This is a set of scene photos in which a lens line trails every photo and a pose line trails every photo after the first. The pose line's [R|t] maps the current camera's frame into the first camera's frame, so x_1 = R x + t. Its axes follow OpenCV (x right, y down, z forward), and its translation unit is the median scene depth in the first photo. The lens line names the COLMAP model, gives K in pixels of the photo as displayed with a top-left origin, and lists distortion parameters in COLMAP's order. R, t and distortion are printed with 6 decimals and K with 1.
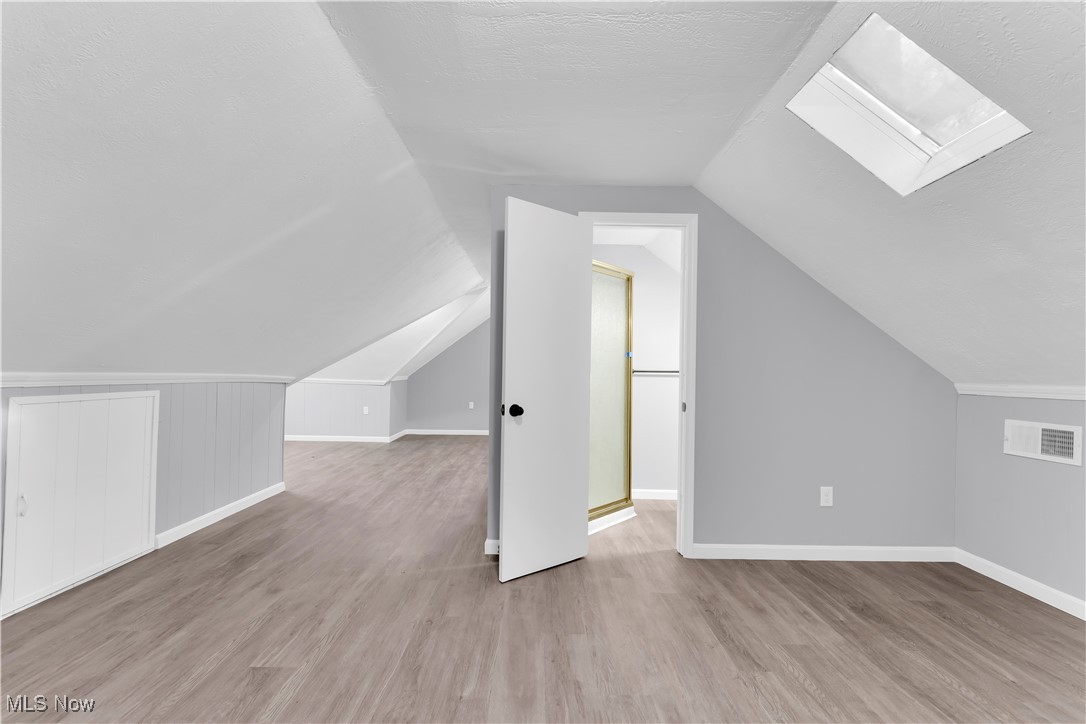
lens RADIAL K [[454.7, 0, 539.8], [0, 454.7, 365.6], [0, 0, 1]] dist [0.000217, 0.000005]
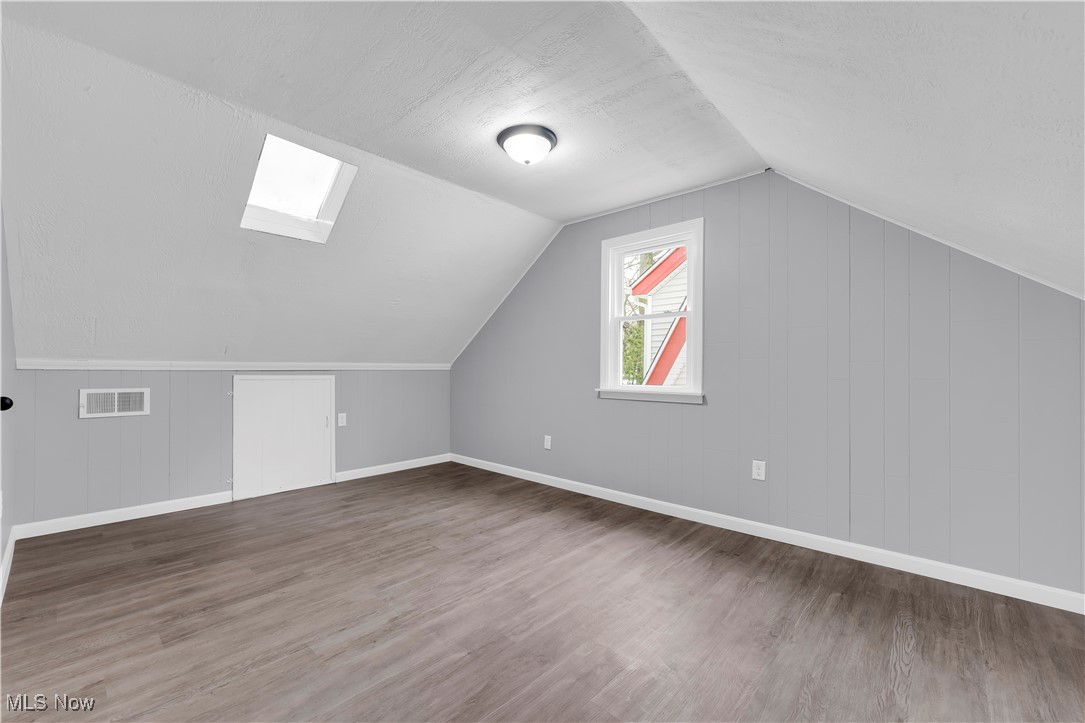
lens RADIAL K [[431.3, 0, 538.4], [0, 431.3, 372.5], [0, 0, 1]] dist [0.001141, 0.000106]
pose [[-0.741537, -0.024494, 0.670465, -0.698176], [-0.030345, 0.999535, 0.002954, 0.040603], [-0.670226, -0.018154, -0.741935, 1.203300]]
